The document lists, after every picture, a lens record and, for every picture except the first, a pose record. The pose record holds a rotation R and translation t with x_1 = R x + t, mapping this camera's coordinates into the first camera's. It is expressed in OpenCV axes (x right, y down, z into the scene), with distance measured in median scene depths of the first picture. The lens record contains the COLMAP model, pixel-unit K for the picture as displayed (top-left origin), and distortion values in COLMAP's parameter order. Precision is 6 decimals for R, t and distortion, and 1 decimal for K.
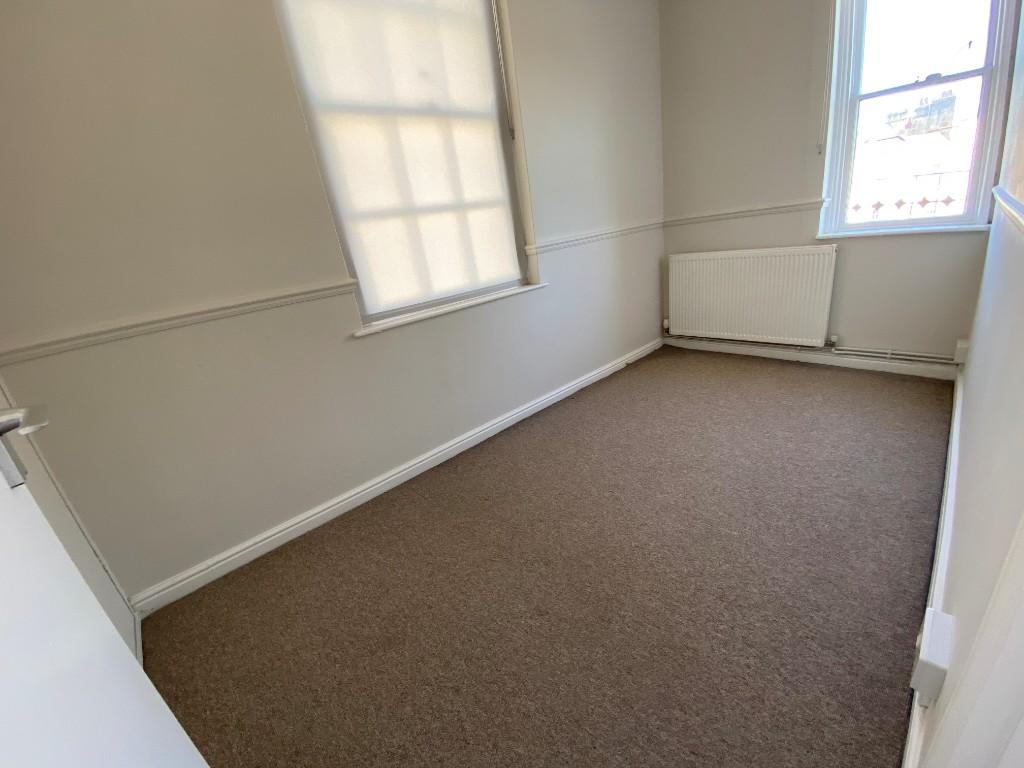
lens RADIAL K [[418.1, 0, 512.0], [0, 418.1, 384.0], [0, 0, 1]] dist [-0.022670, -0.000042]
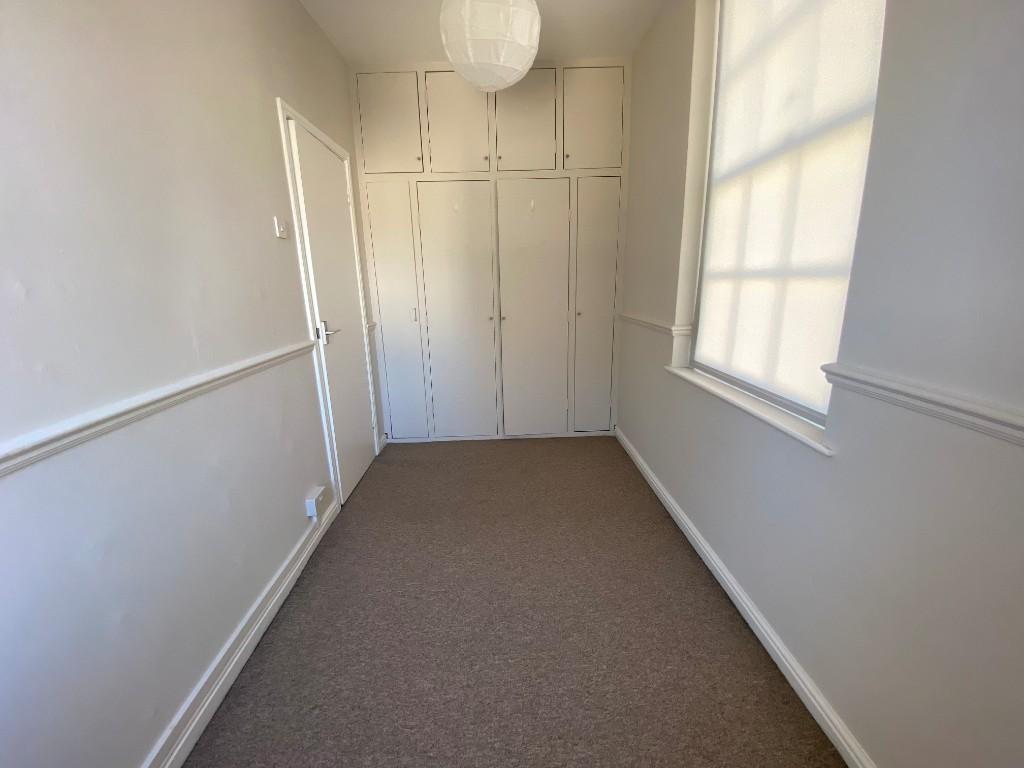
lens RADIAL K [[418.1, 0, 512.0], [0, 418.1, 384.0], [0, 0, 1]] dist [-0.022670, -0.000042]
pose [[-0.676394, 0.305917, -0.670005, 0.706127], [-0.138409, 0.840666, 0.523568, -0.582532], [0.723418, 0.446873, -0.526280, 1.147184]]
